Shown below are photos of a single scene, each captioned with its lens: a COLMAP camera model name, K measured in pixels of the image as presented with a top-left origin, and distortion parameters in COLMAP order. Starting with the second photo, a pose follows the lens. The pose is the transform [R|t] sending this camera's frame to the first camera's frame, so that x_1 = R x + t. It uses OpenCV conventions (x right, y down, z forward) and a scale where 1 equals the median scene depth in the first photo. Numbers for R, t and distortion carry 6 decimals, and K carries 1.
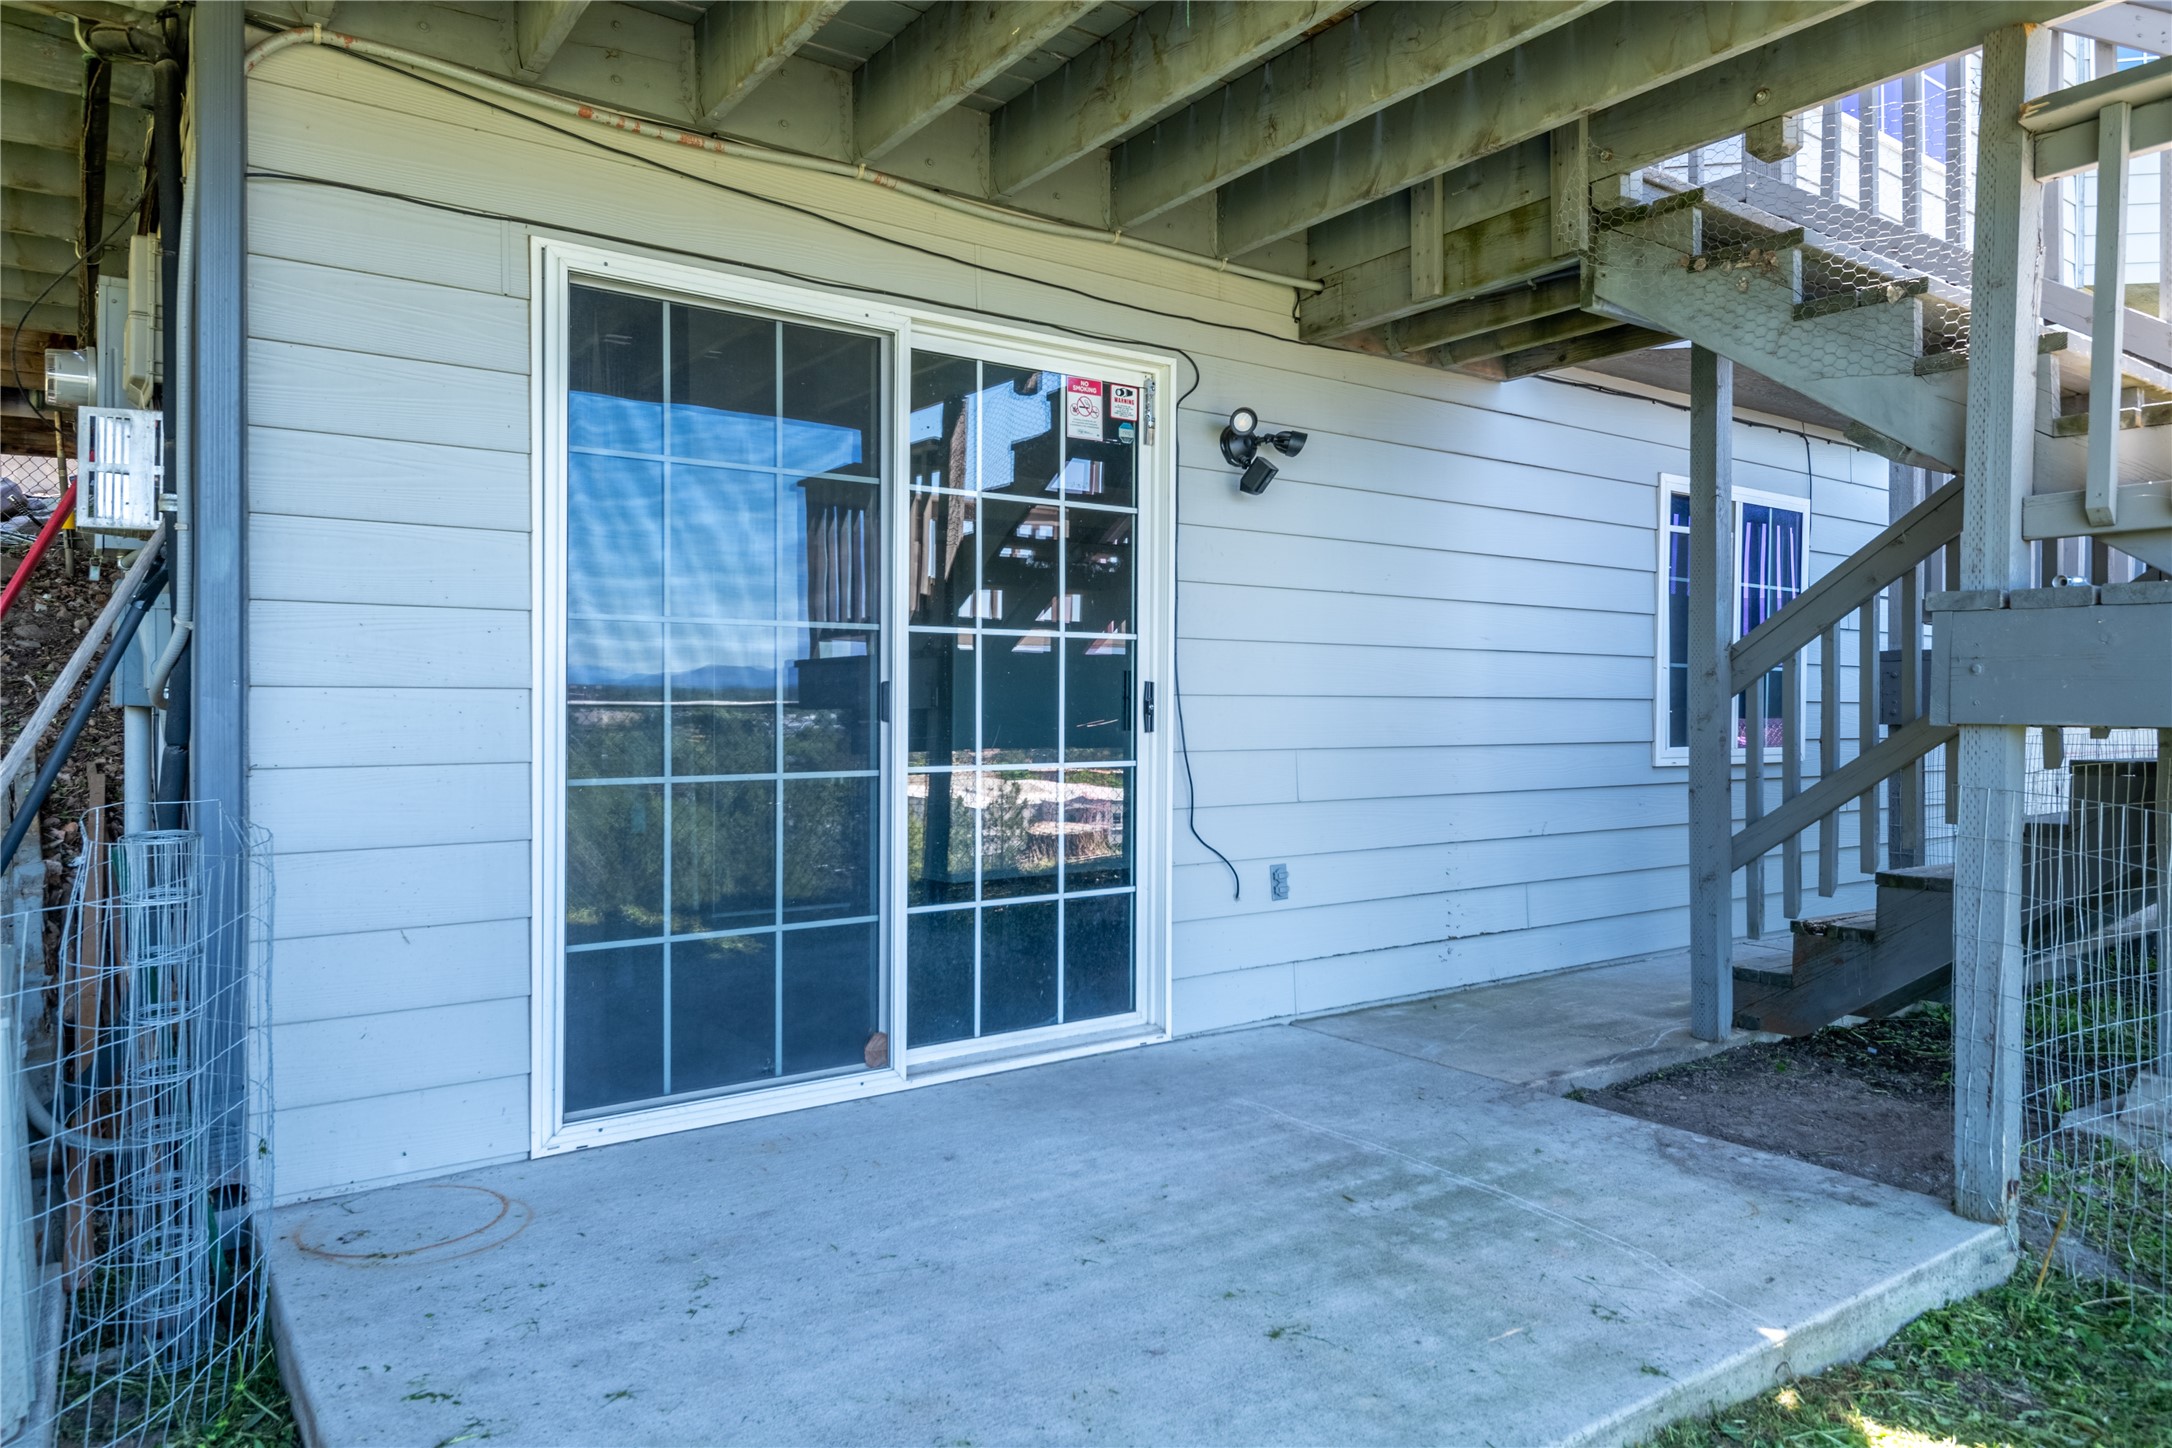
lens RADIAL K [[1364.7, 0, 1086.0], [0, 1364.7, 724.0], [0, 0, 1]] dist [-0.034390, -0.001012]
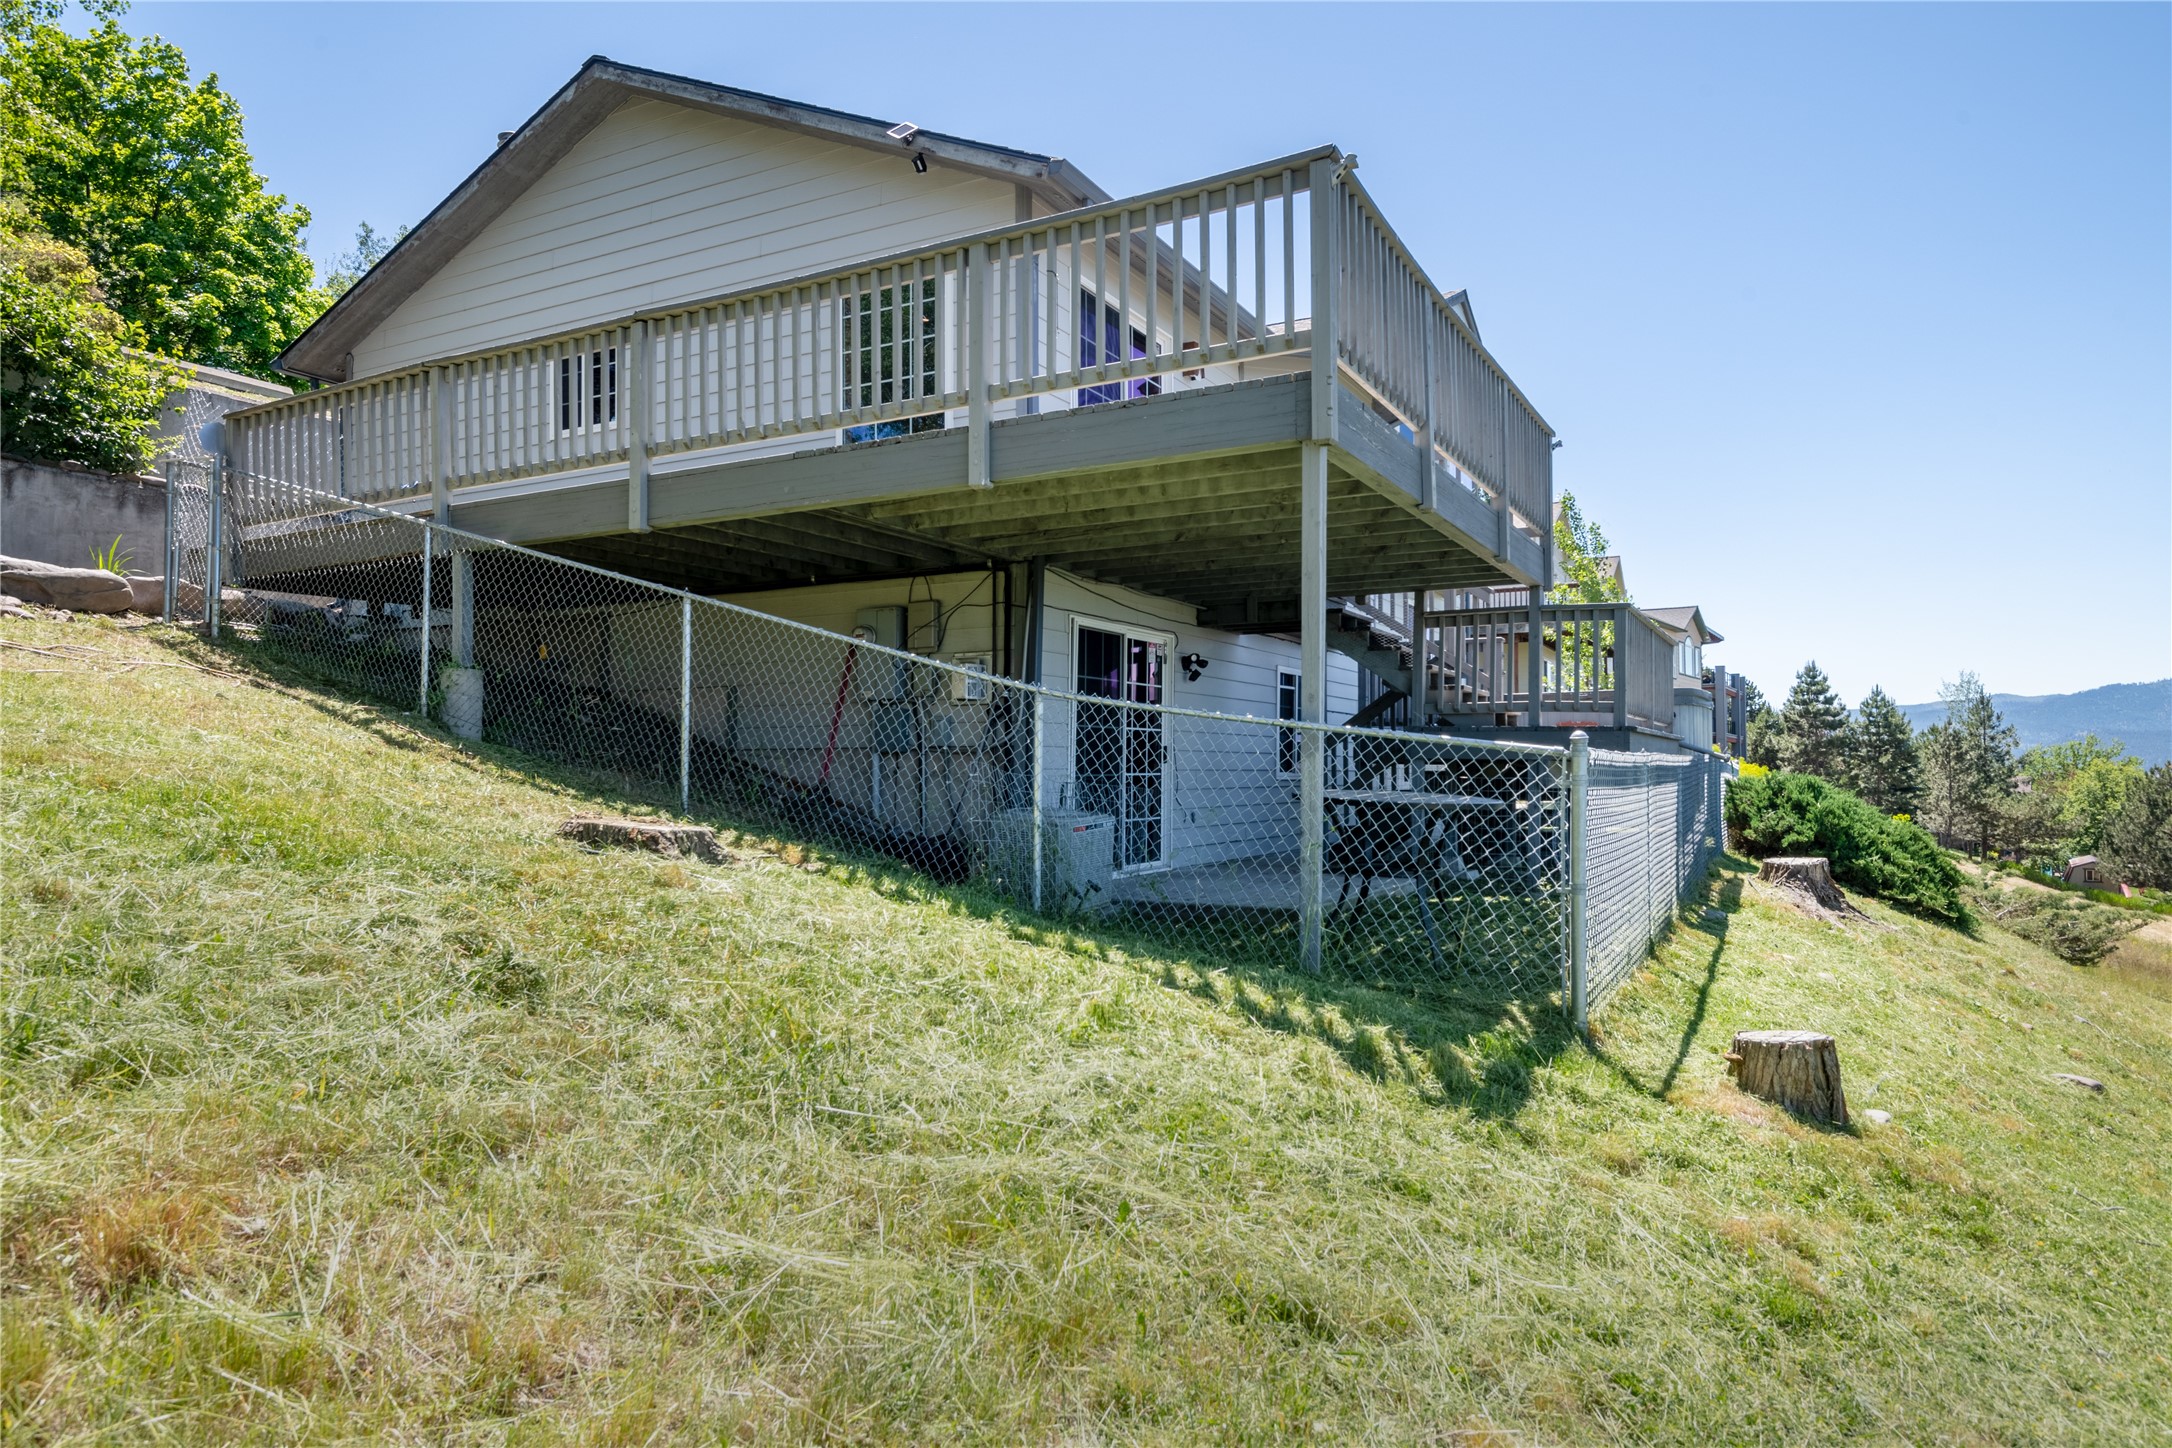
lens RADIAL K [[1364.7, 0, 1086.0], [0, 1364.7, 724.0], [0, 0, 1]] dist [-0.034390, -0.001012]
pose [[0.904216, 0.012553, 0.426891, -1.632563], [0.007029, 0.998995, -0.044265, 0.061808], [-0.427018, 0.043026, 0.903219, -1.882711]]
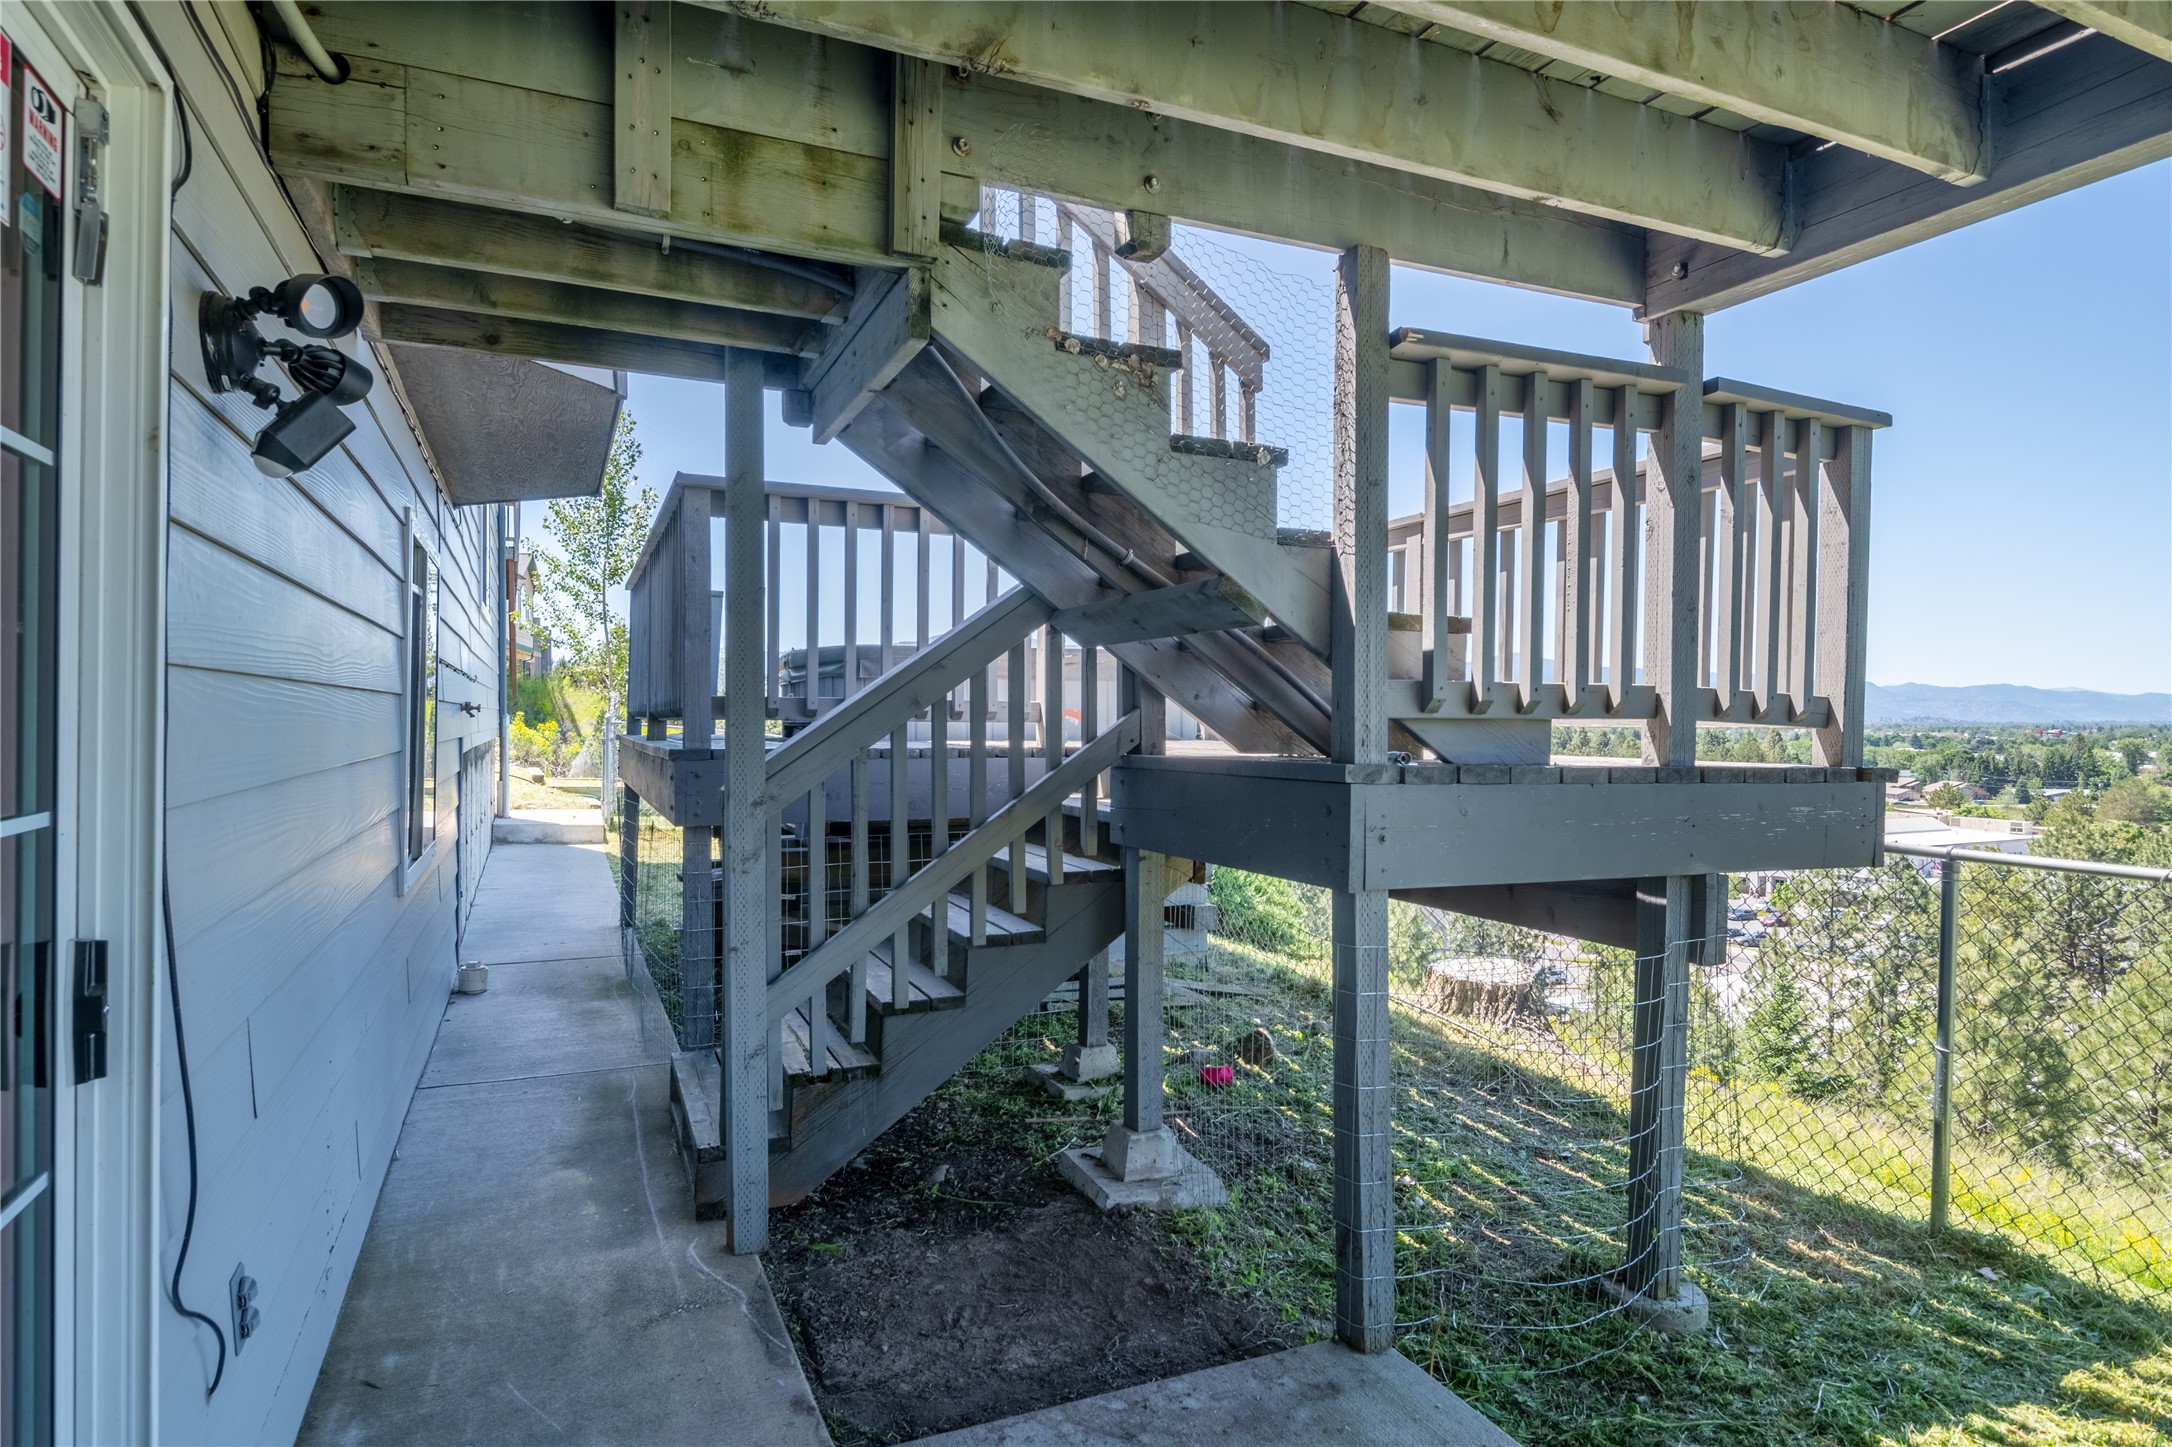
lens RADIAL K [[1178.6, 0, 1086.0], [0, 1178.6, 723.5], [0, 0, 1]] dist [0.034828, -0.033136]
pose [[0.197740, -0.000142, 0.980255, -0.253519], [0.002370, 0.999997, -0.000333, -0.106027], [-0.980252, 0.002389, 0.197739, 0.836243]]
